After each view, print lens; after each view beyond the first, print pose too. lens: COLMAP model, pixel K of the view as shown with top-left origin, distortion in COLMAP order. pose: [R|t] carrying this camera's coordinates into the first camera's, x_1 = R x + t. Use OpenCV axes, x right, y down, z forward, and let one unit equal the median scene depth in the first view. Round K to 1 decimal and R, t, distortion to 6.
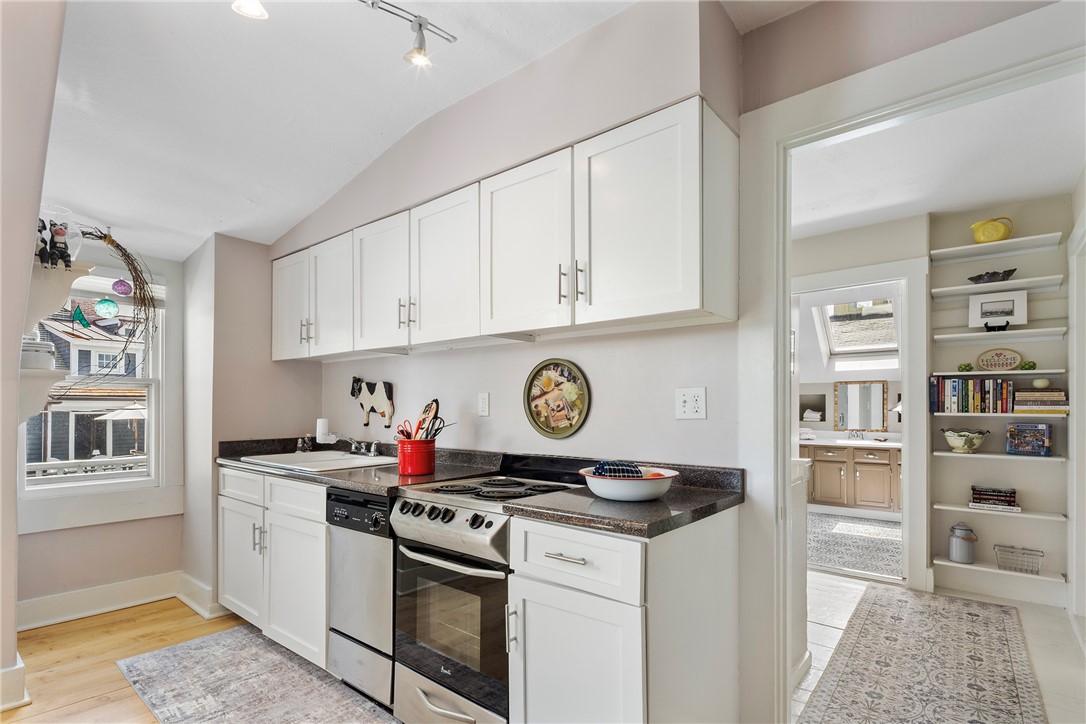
lens RADIAL K [[527.1, 0, 542.3], [0, 527.1, 406.9], [0, 0, 1]] dist [-0.000368, 0.000276]
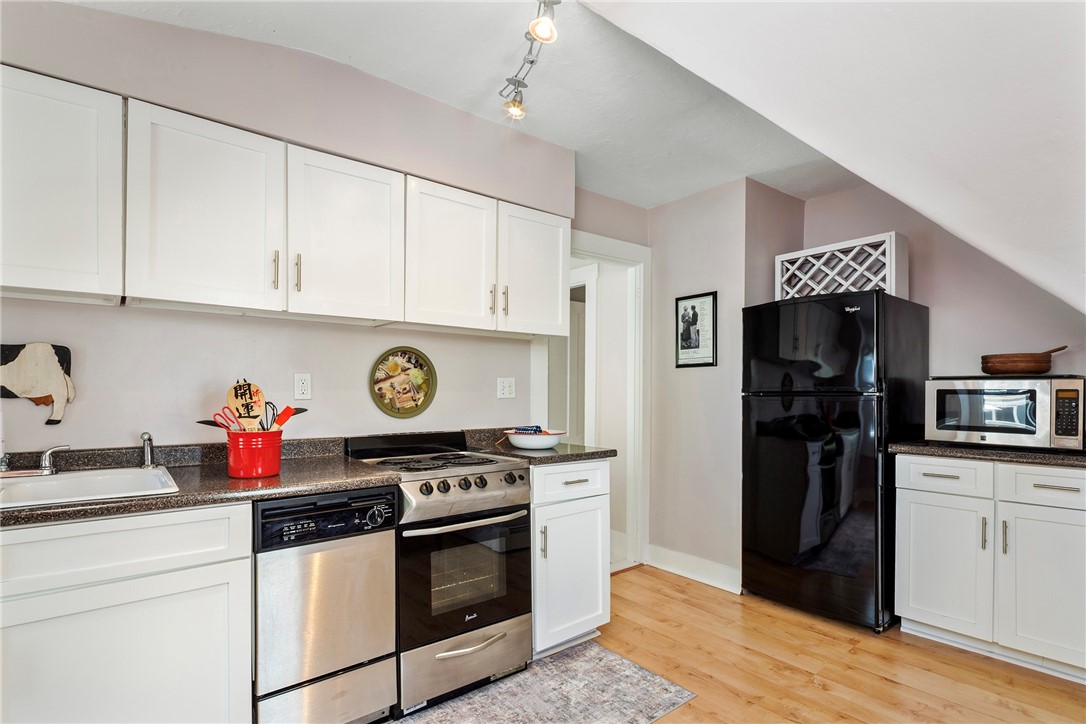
lens RADIAL K [[527.1, 0, 549.4], [0, 527.1, 393.6], [0, 0, 1]] dist [-0.000368, 0.000276]
pose [[0.203259, -0.006680, 0.979102, -1.009921], [-0.008899, 0.999923, 0.008670, -0.004094], [-0.979085, -0.010476, 0.203183, 0.468968]]
